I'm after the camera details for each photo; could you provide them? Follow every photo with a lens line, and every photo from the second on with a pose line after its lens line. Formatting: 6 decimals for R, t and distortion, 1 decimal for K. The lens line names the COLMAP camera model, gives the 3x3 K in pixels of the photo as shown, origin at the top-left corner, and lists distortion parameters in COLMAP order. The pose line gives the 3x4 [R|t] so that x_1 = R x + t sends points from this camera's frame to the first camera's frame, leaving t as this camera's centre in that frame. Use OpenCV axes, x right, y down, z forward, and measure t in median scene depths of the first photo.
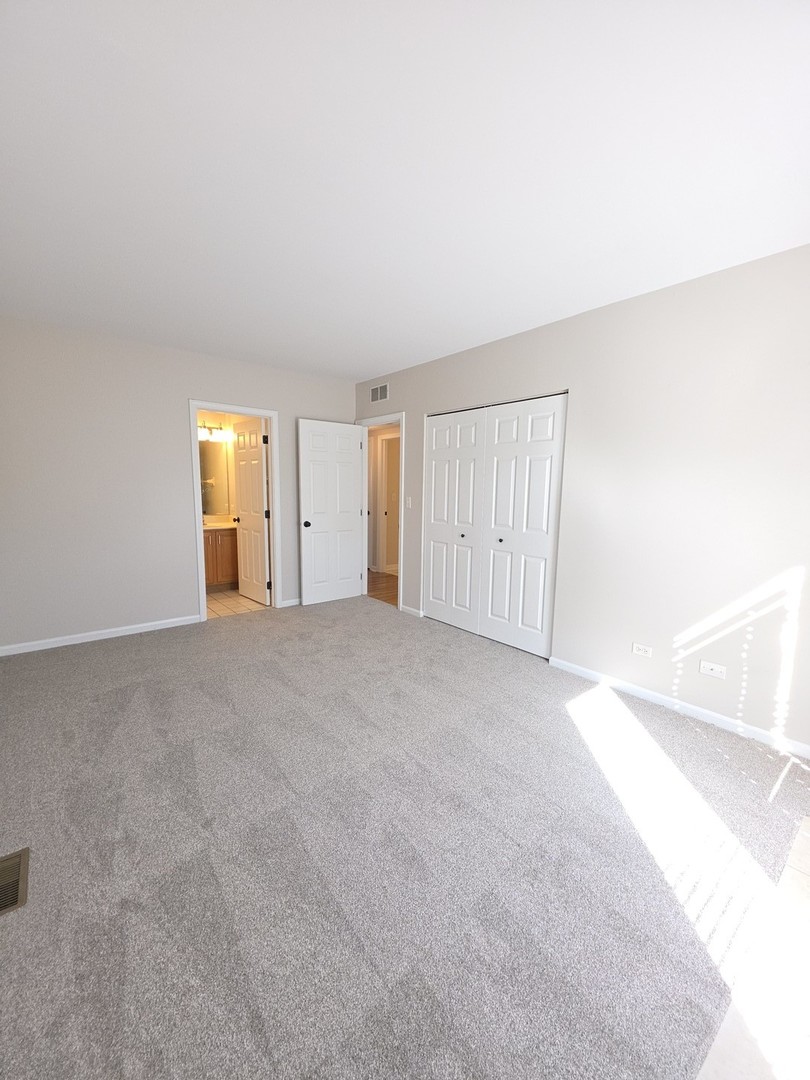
lens RADIAL K [[430.3, 0, 410.2], [0, 430.3, 542.1], [0, 0, 1]] dist [0.000932, -0.000373]
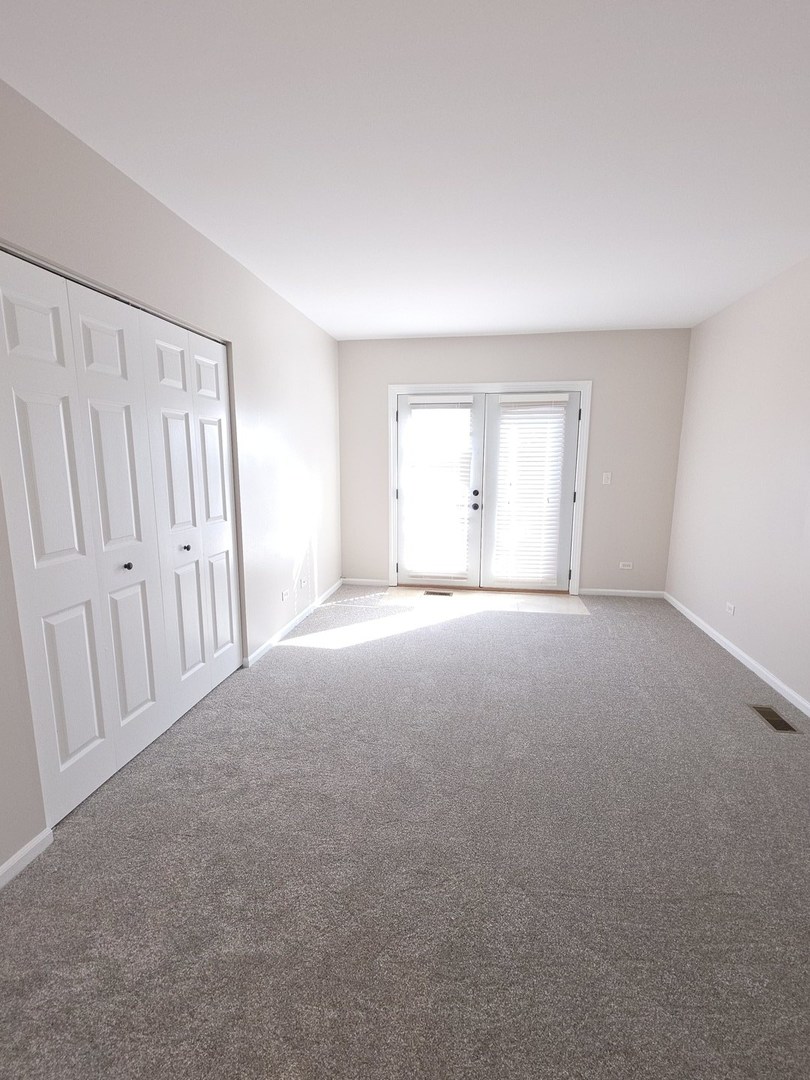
lens RADIAL K [[444.7, 0, 405.0], [0, 444.7, 540.0], [0, 0, 1]] dist [-0.000053, 0.000005]
pose [[-0.636753, -0.151803, 0.755977, -0.522205], [0.079356, 0.962321, 0.260078, -0.173353], [-0.766973, 0.225596, -0.600715, 1.254083]]
